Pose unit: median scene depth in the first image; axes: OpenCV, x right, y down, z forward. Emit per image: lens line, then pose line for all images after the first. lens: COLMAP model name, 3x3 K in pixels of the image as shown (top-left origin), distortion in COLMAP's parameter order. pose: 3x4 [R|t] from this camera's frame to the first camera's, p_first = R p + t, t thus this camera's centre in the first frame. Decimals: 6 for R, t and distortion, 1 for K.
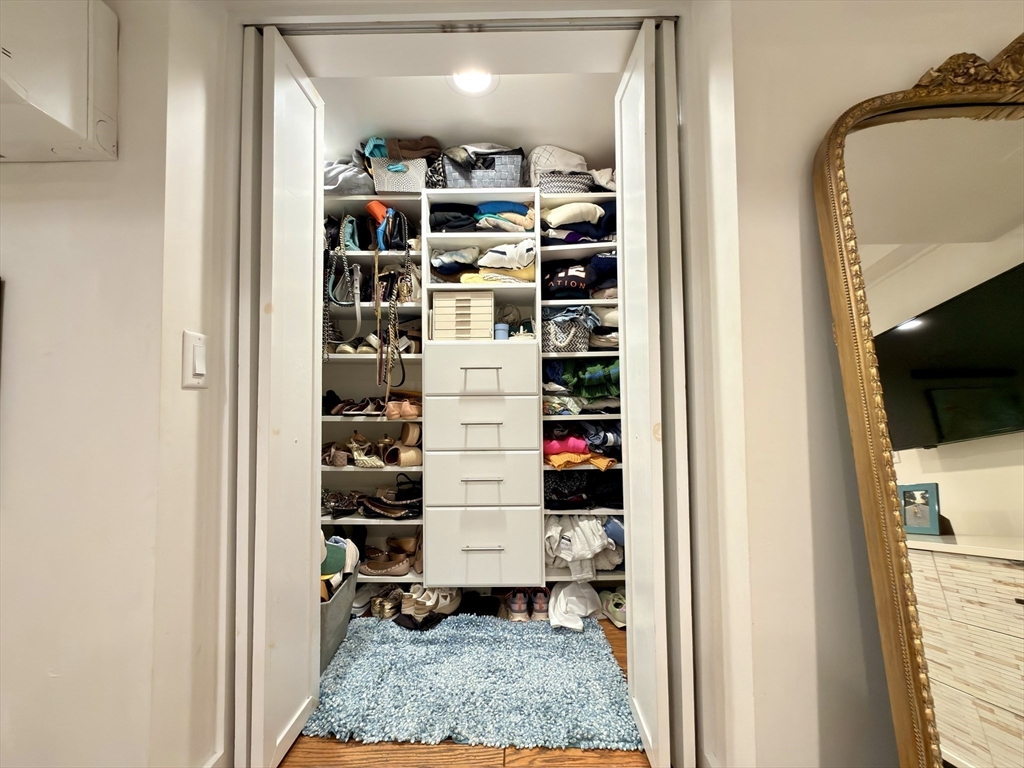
lens RADIAL K [[411.5, 0, 512.6], [0, 411.5, 382.2], [0, 0, 1]] dist [-0.000310, 0.000348]
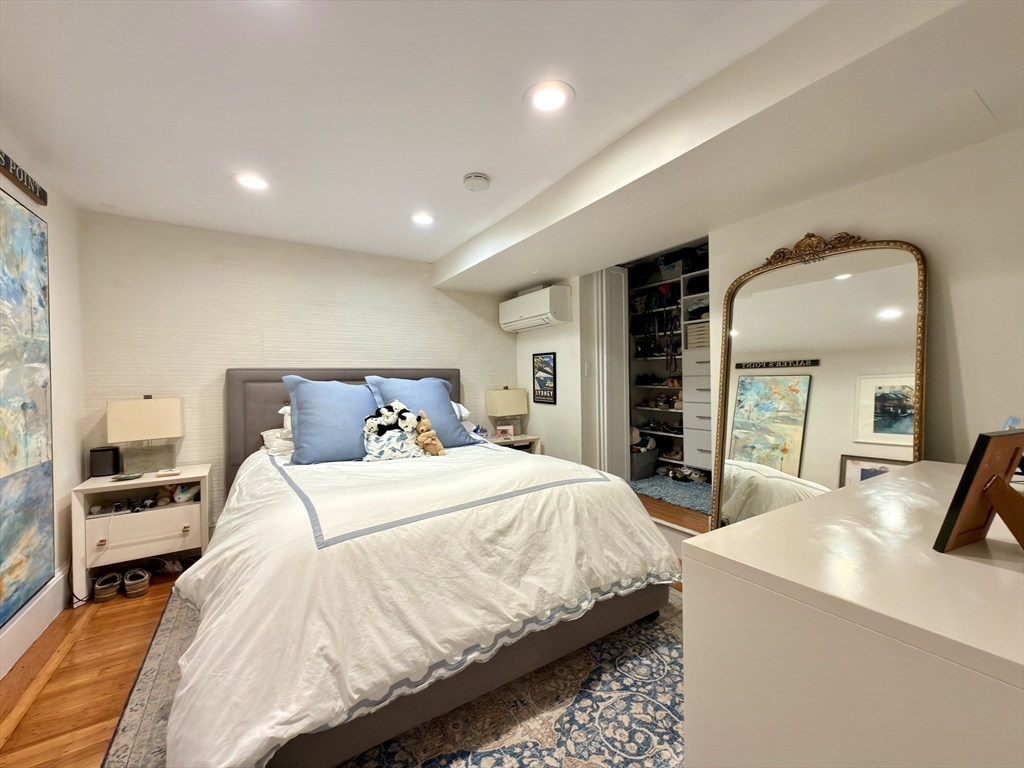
lens RADIAL K [[411.5, 0, 510.3], [0, 411.5, 380.5], [0, 0, 1]] dist [-0.000310, 0.000348]
pose [[0.550599, 0.011980, -0.834684, 1.046994], [0.056038, 0.997111, 0.051277, -0.104998], [0.832887, -0.075007, 0.548337, -0.878465]]
